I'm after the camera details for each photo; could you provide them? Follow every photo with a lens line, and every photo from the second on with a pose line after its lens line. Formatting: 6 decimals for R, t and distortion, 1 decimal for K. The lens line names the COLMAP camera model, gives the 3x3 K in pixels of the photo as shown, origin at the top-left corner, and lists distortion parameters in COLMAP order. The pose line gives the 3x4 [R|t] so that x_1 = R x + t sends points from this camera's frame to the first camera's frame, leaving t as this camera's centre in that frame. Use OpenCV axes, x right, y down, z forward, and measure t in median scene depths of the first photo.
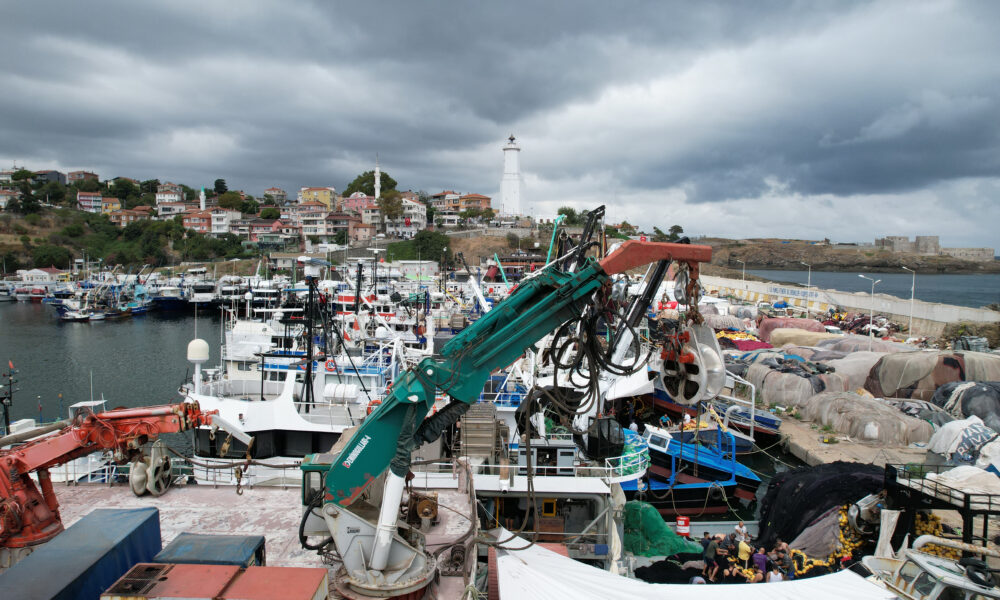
lens RADIAL K [[679.5, 0, 503.6], [0, 679.5, 305.7], [0, 0, 1]] dist [-0.082471, 0.073414]
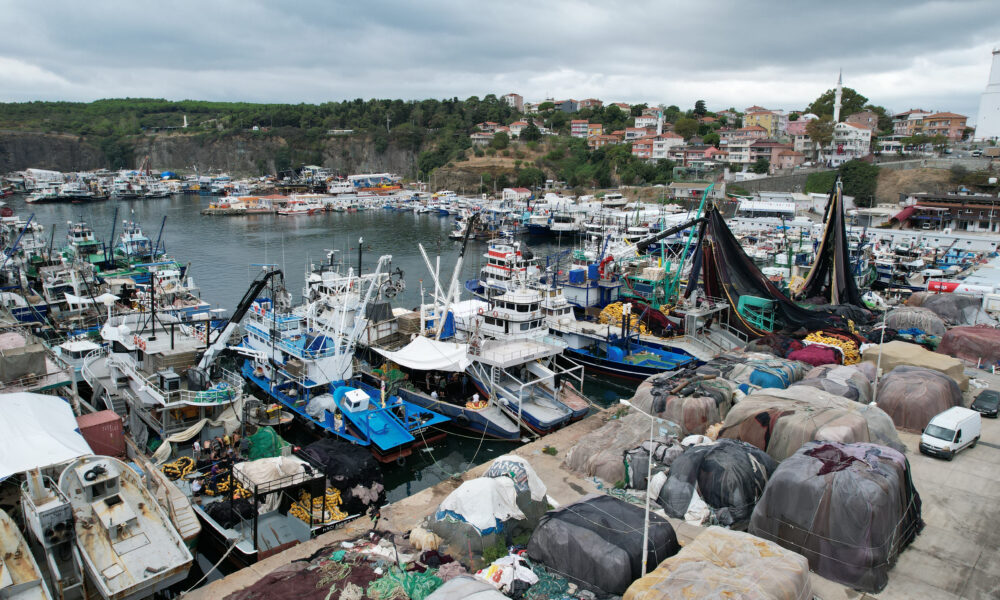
lens RADIAL K [[679.5, 0, 503.6], [0, 679.5, 305.7], [0, 0, 1]] dist [-0.082471, 0.073414]
pose [[0.709569, 0.154150, -0.687568, 0.835762], [-0.058701, 0.985317, 0.160325, -0.149281], [0.702187, -0.073400, 0.708199, 0.127655]]
